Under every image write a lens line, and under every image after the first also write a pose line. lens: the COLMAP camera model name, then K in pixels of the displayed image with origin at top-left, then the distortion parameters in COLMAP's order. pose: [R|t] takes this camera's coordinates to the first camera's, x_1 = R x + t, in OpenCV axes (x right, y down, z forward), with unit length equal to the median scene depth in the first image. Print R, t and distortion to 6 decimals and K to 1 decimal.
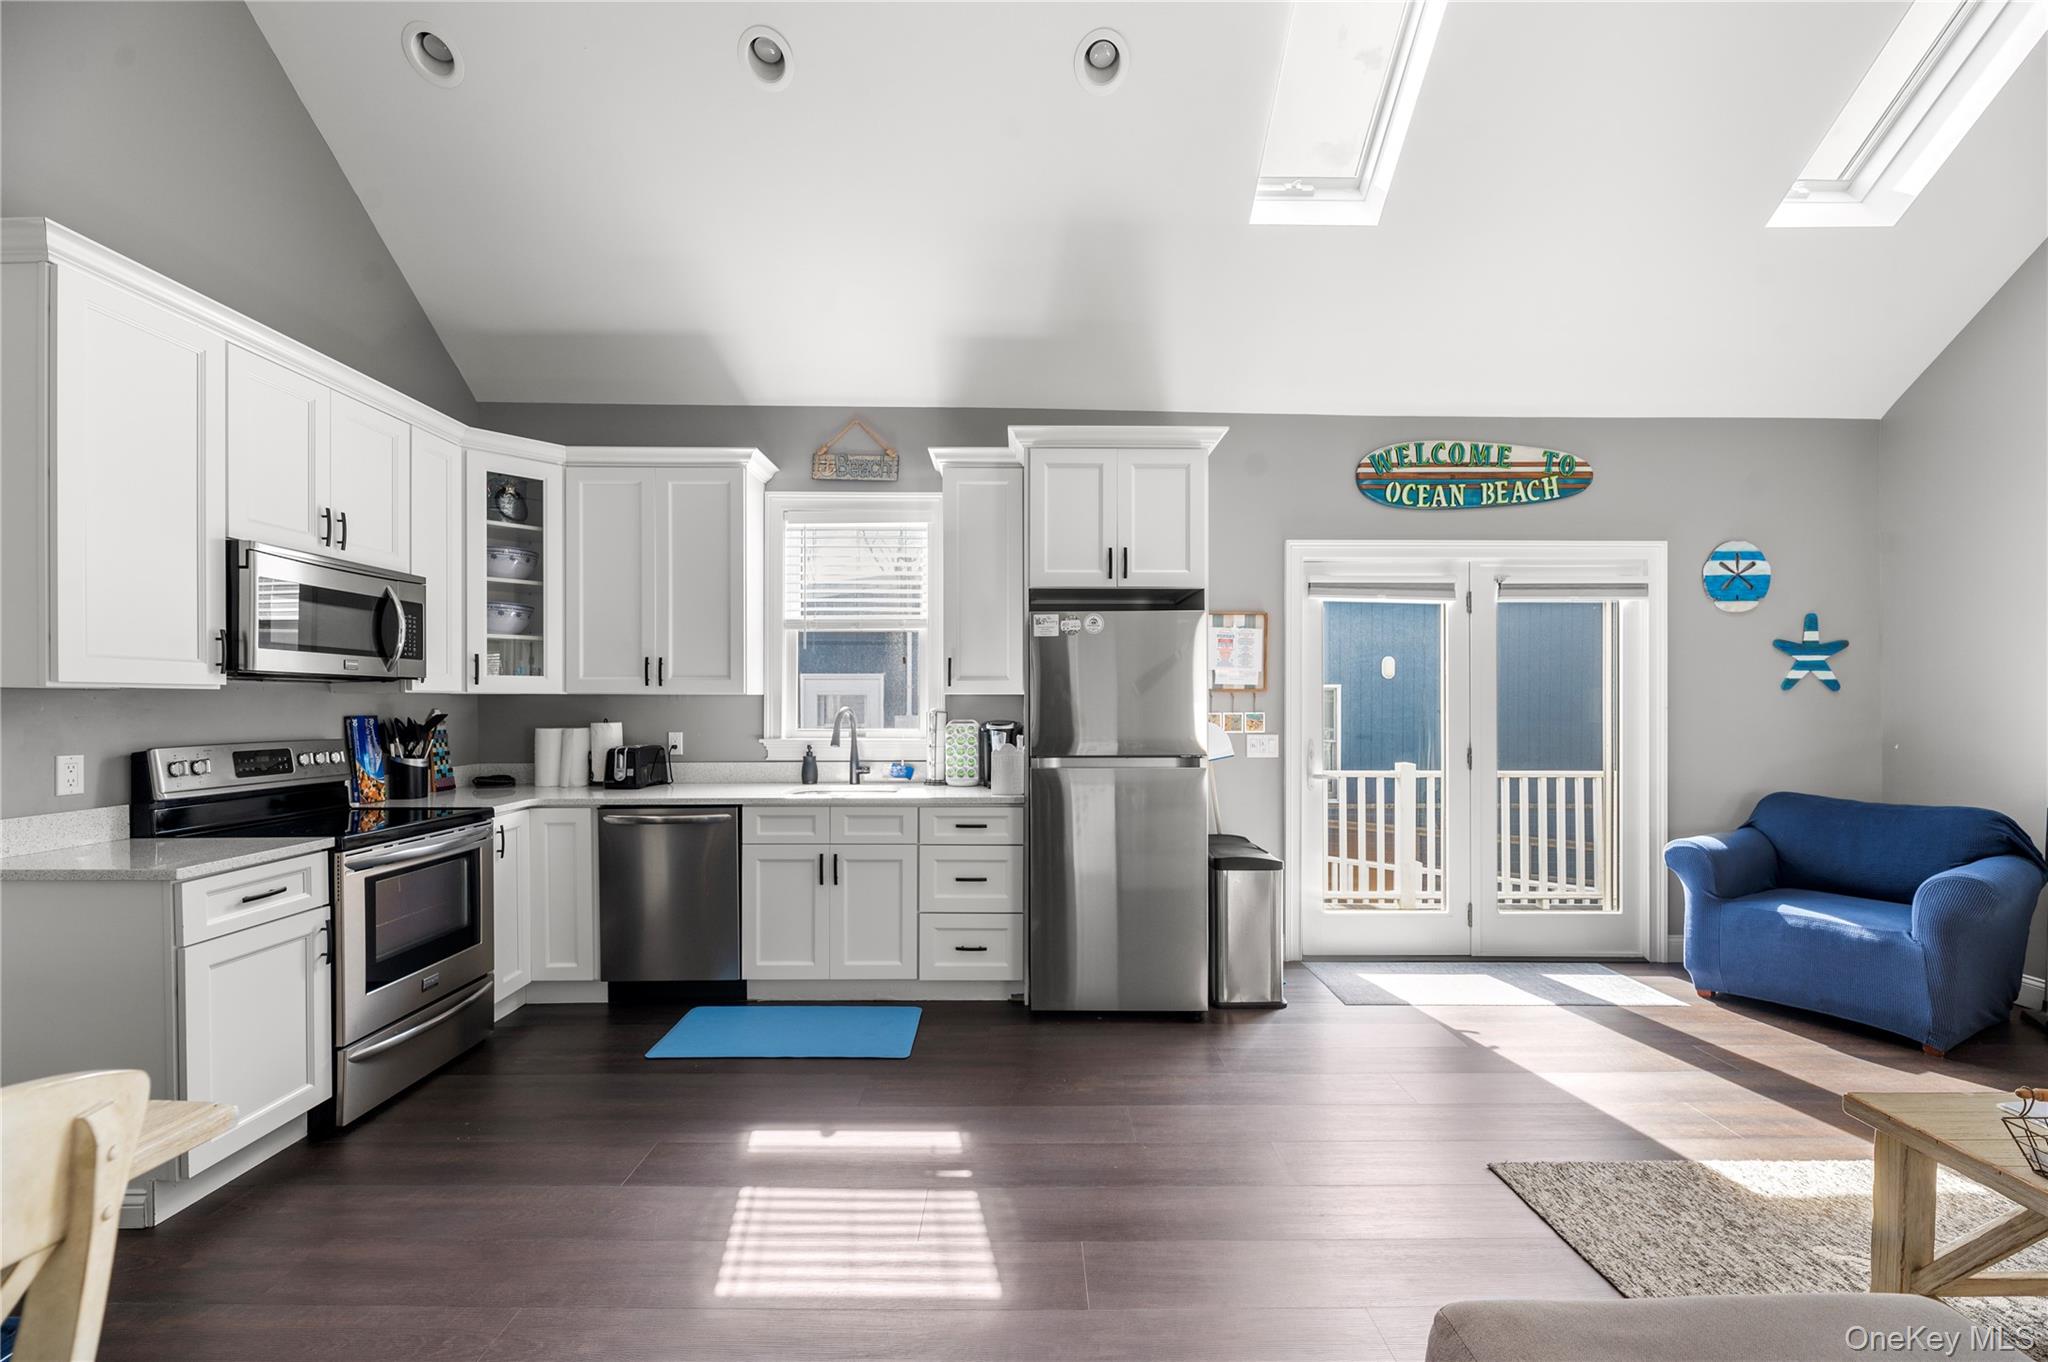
lens RADIAL K [[844.5, 0, 1018.6], [0, 844.5, 703.1], [0, 0, 1]] dist [-0.001215, -0.000637]
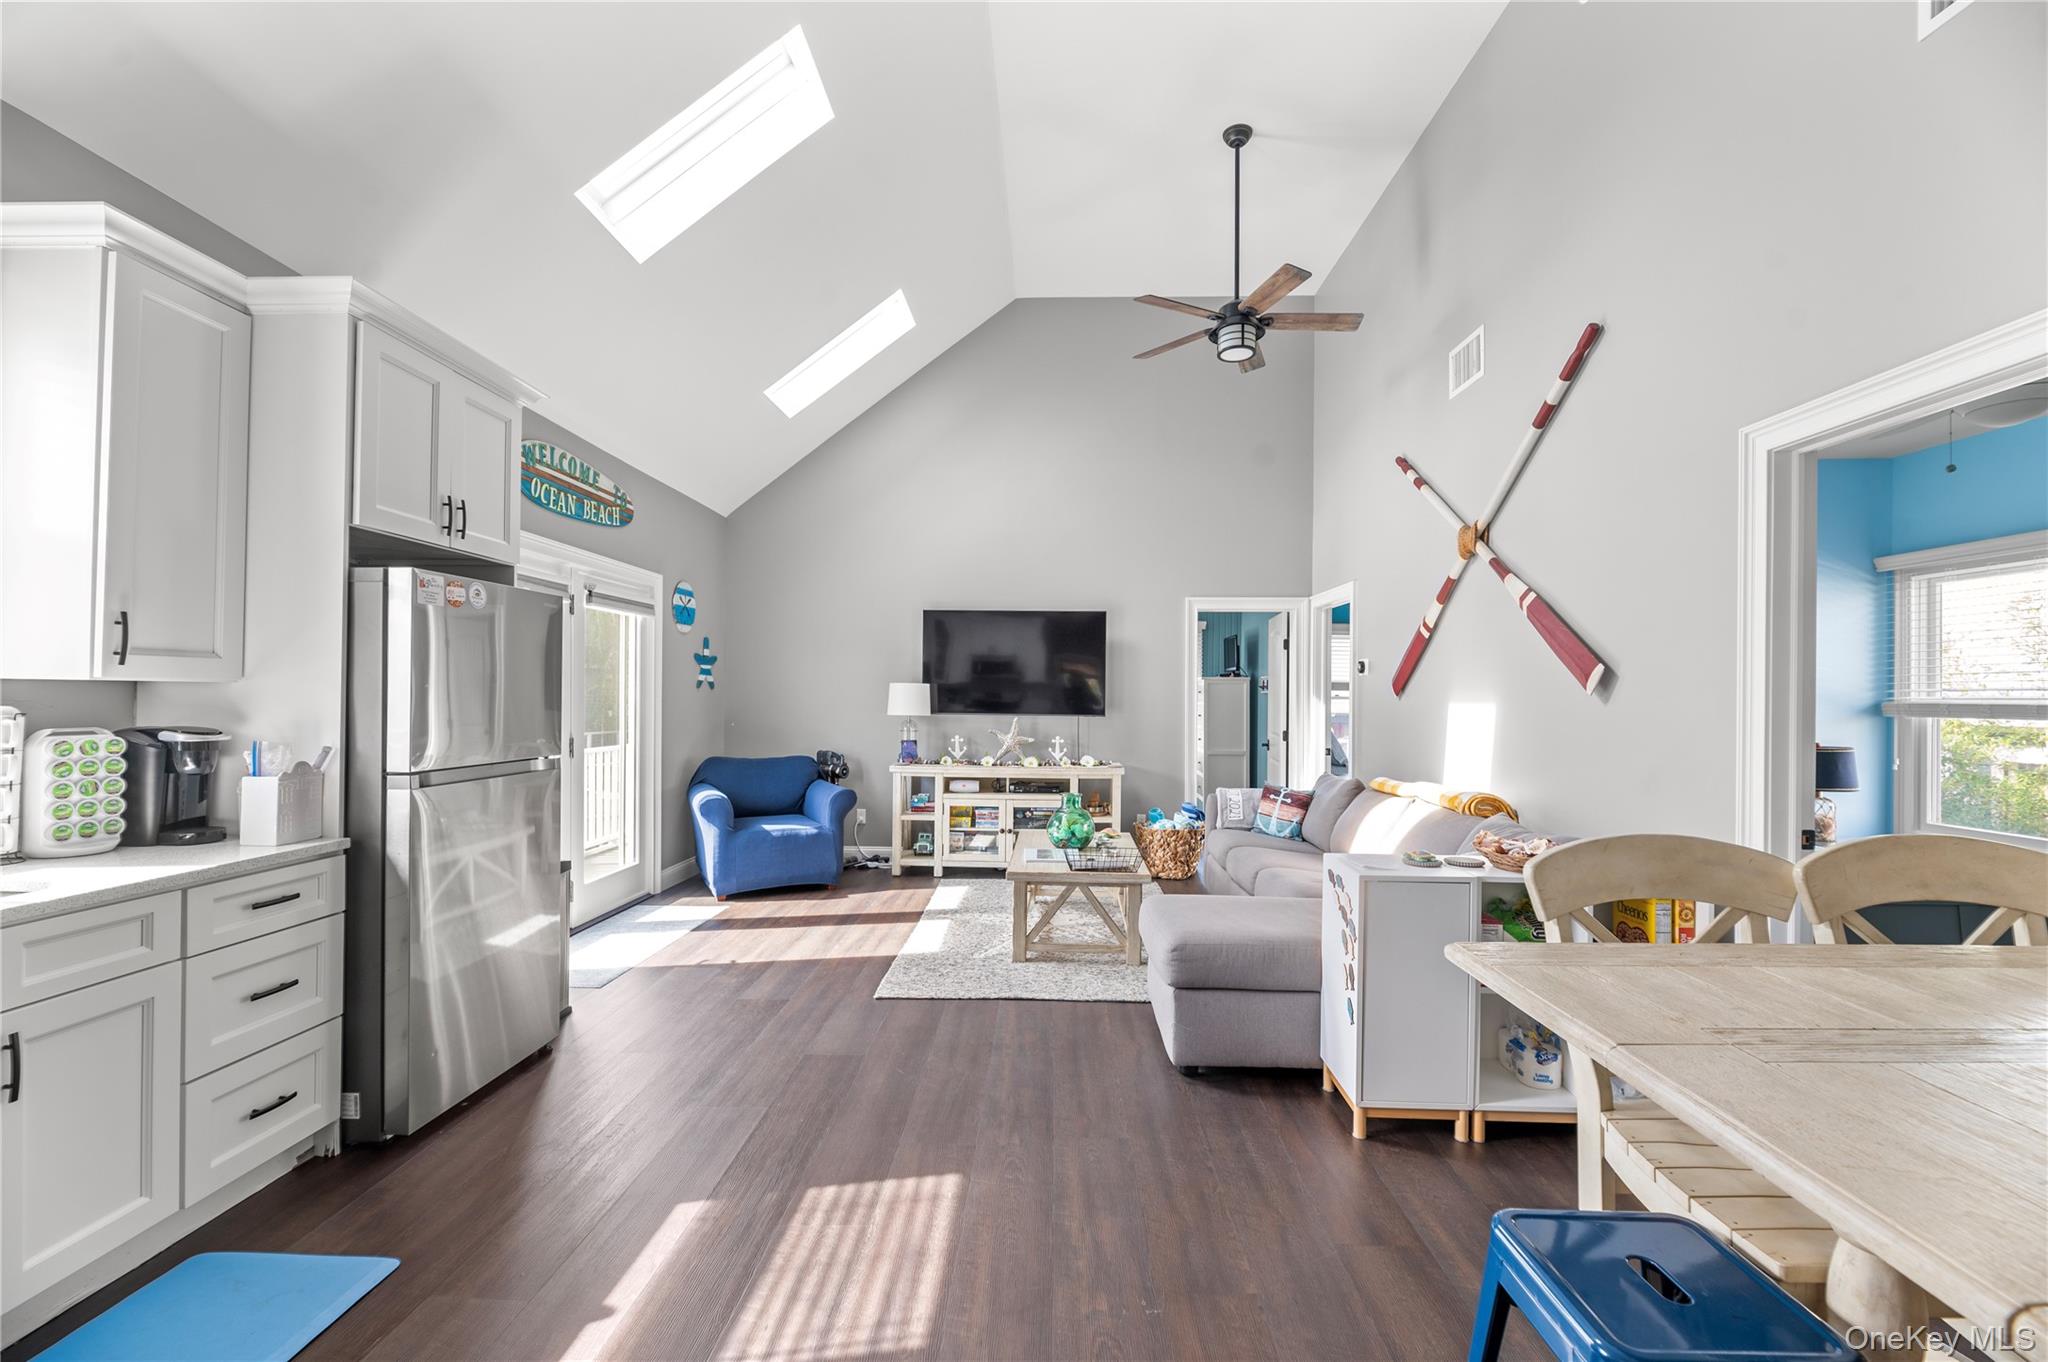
lens RADIAL K [[844.5, 0, 1055.8], [0, 844.5, 692.0], [0, 0, 1]] dist [-0.001215, -0.000637]
pose [[0.002134, 0.006362, 0.999977, -0.559980], [-0.004109, 0.999971, -0.006353, -0.002060], [-0.999989, -0.004095, 0.002160, 0.376366]]
